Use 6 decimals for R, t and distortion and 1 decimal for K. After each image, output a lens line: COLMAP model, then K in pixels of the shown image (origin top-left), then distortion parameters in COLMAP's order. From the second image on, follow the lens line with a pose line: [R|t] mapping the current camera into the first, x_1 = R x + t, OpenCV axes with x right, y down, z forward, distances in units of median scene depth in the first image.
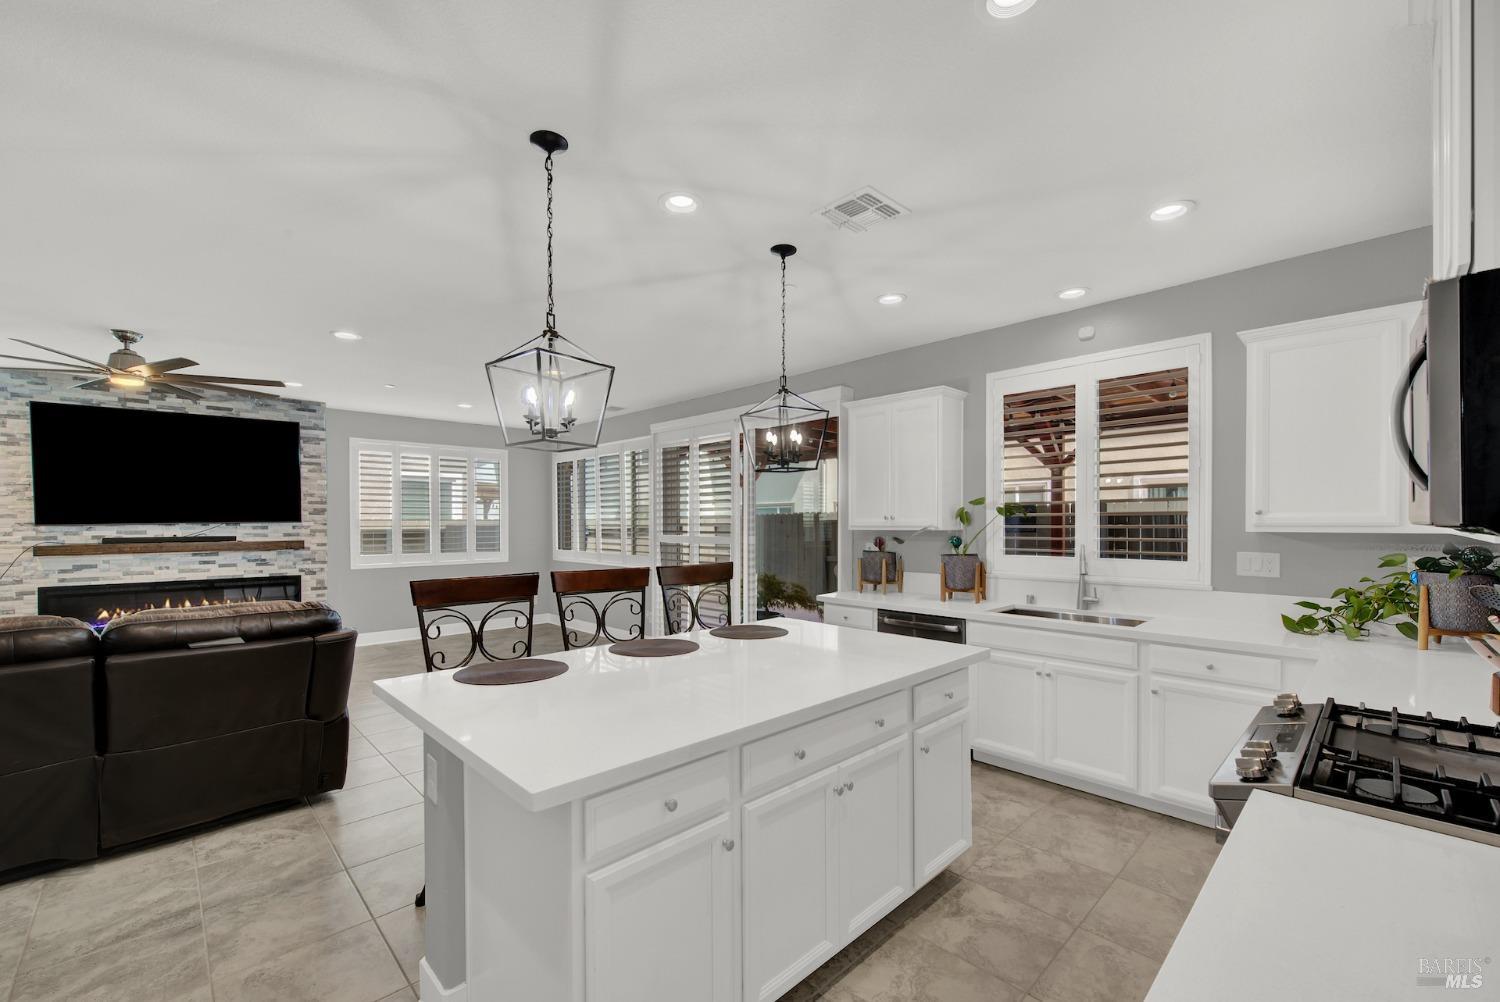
lens RADIAL K [[615.5, 0, 747.7], [0, 615.5, 529.9], [0, 0, 1]] dist [0.004887, -0.002006]
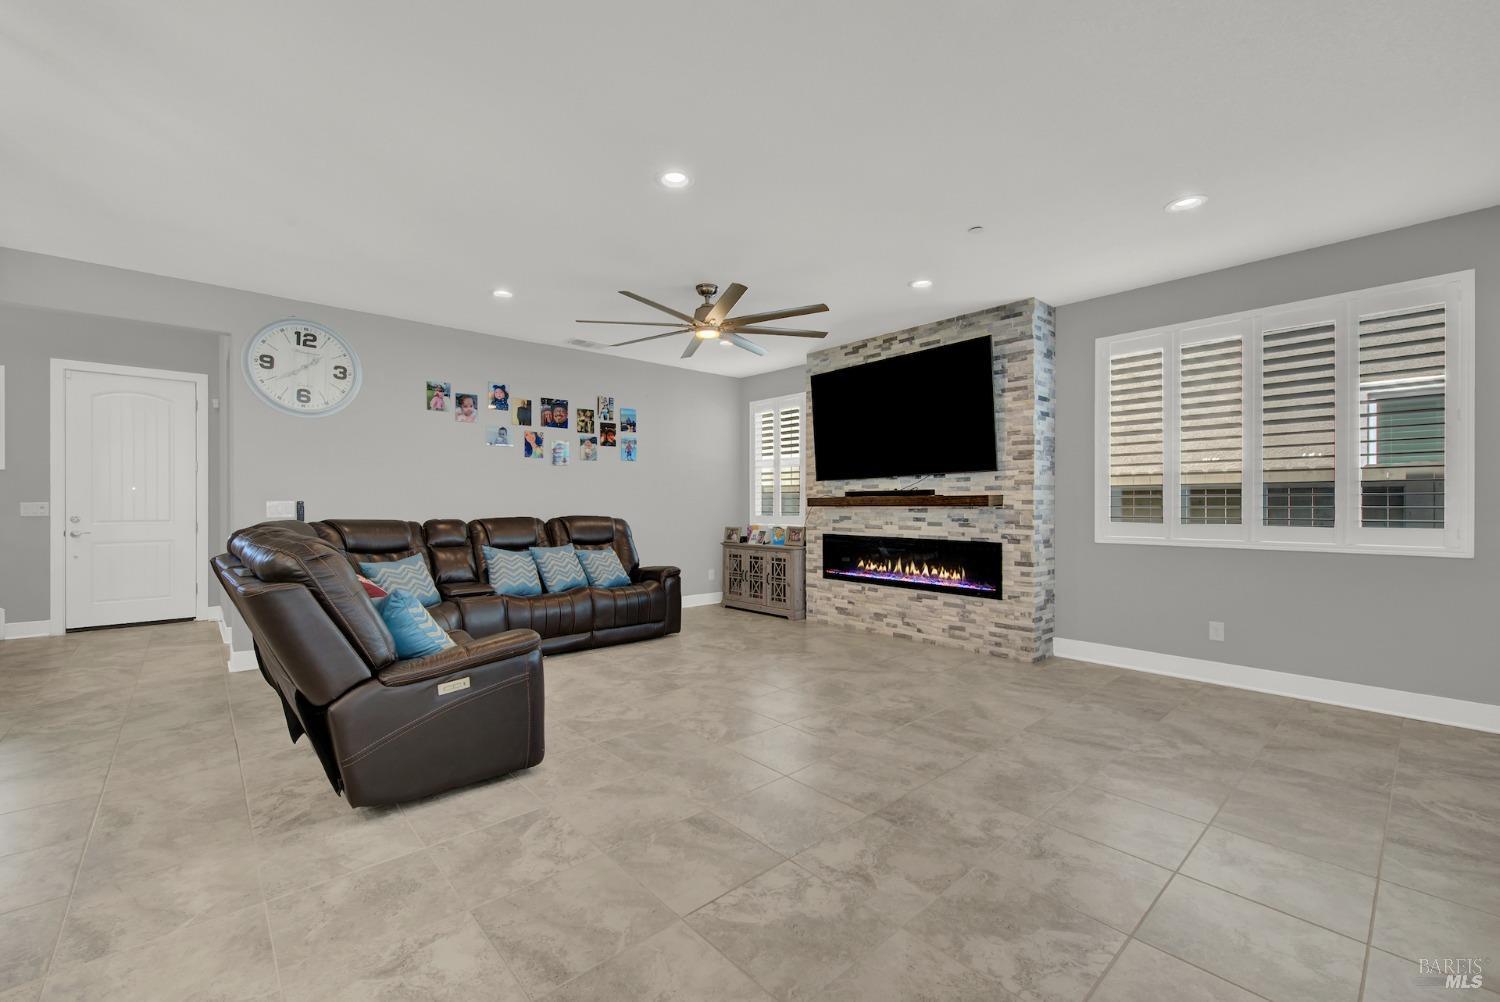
lens RADIAL K [[615.5, 0, 739.7], [0, 615.5, 505.7], [0, 0, 1]] dist [0.004887, -0.002006]
pose [[-0.040597, 0.006282, -0.999156, 0.025238], [-0.010027, 0.999927, 0.006694, 0.031950], [0.999125, 0.010291, -0.040531, 0.841670]]
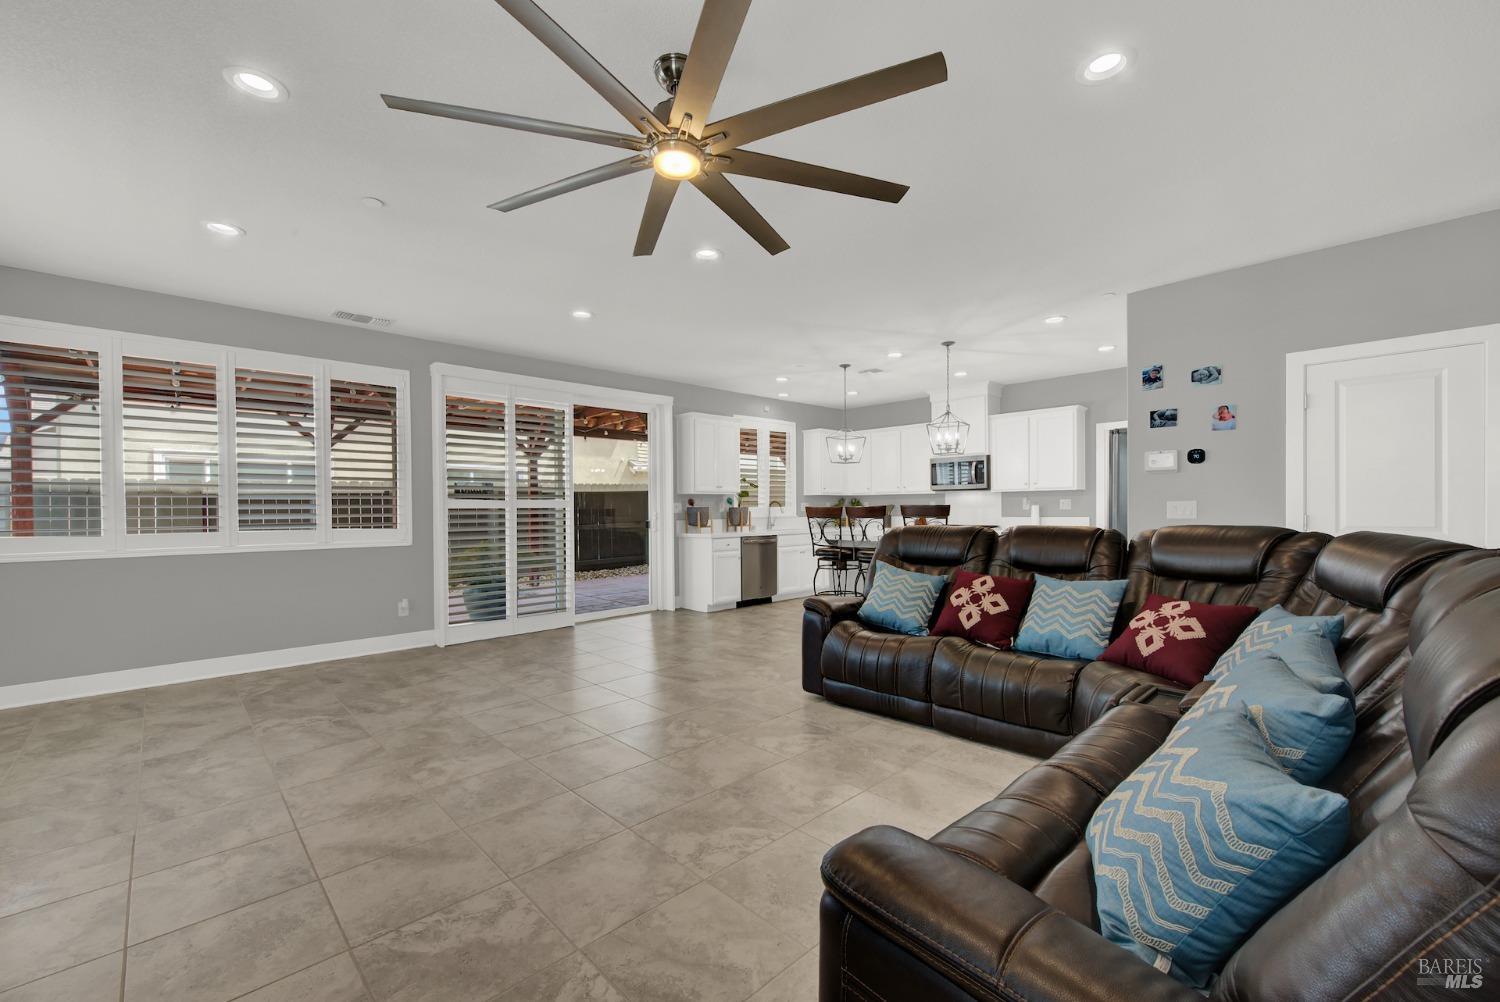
lens RADIAL K [[615.5, 0, 745.1], [0, 615.5, 512.1], [0, 0, 1]] dist [0.004887, -0.002006]
pose [[0.002267, -0.004520, 0.999987, -1.163399], [0.020074, 0.999788, 0.004474, 0.035358], [-0.999796, 0.020063, 0.002358, 0.725765]]
